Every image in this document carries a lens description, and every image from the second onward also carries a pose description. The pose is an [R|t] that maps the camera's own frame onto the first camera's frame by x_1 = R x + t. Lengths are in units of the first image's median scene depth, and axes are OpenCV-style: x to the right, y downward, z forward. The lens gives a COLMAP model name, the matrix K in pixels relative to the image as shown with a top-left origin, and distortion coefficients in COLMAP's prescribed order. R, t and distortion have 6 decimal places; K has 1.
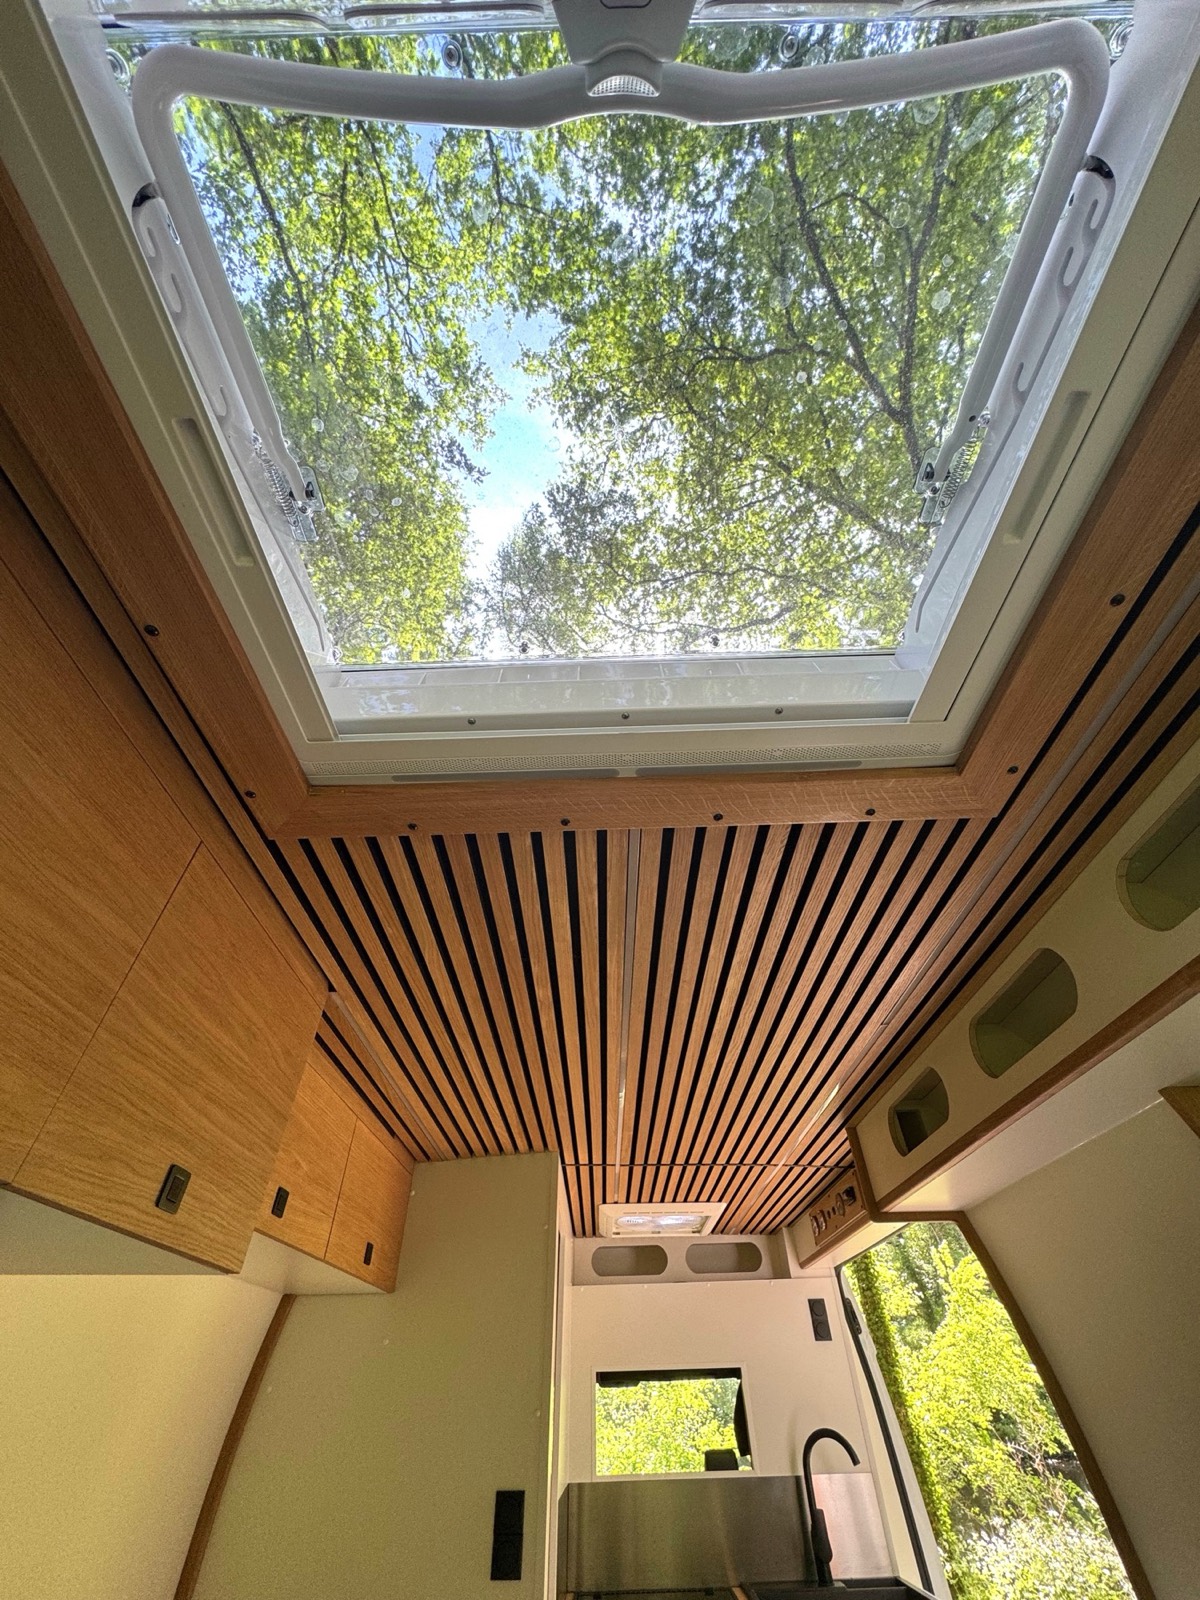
lens RADIAL K [[640.8, 0, 596.8], [0, 640.8, 802.2], [0, 0, 1]] dist [0.002307, -0.000796]
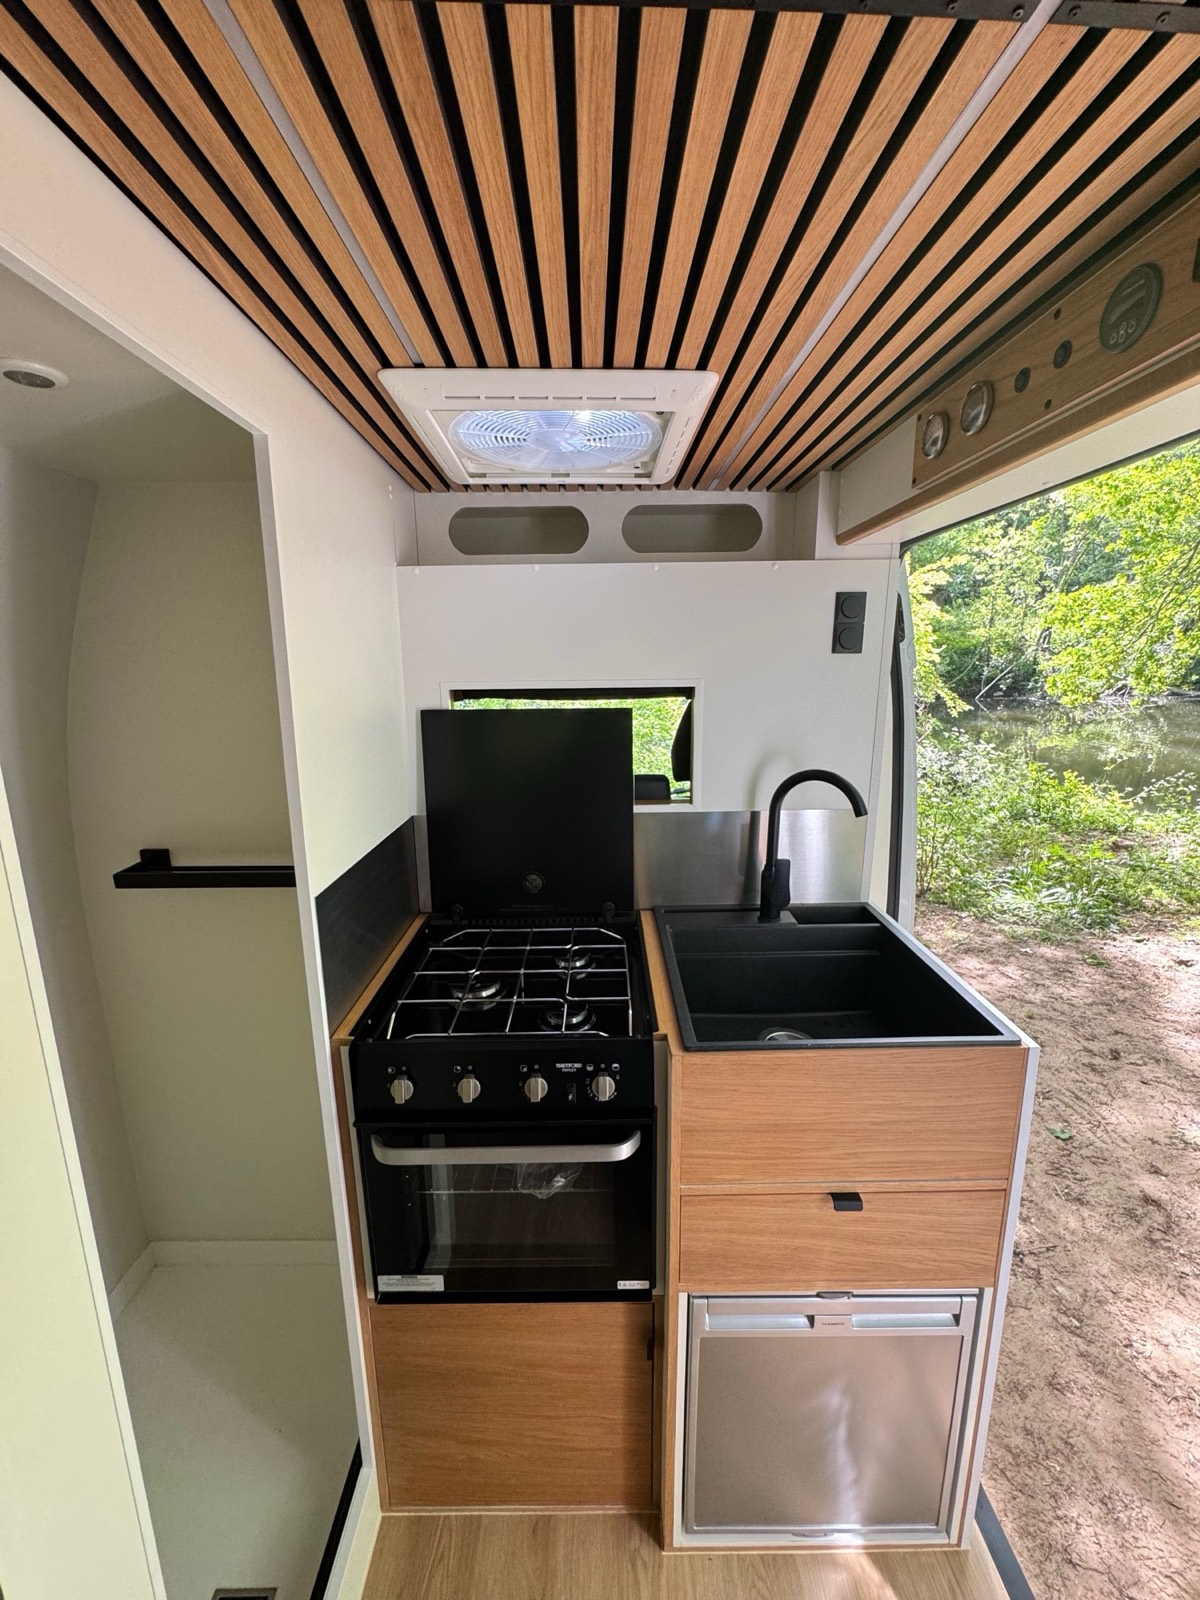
lens RADIAL K [[640.8, 0, 597.4], [0, 640.8, 805.5], [0, 0, 1]] dist [0.002307, -0.000796]
pose [[0.999729, -0.001831, 0.023220, 0.119629], [-0.018032, 0.570165, 0.821332, 0.454062], [-0.014743, -0.821528, 0.569977, 0.569865]]
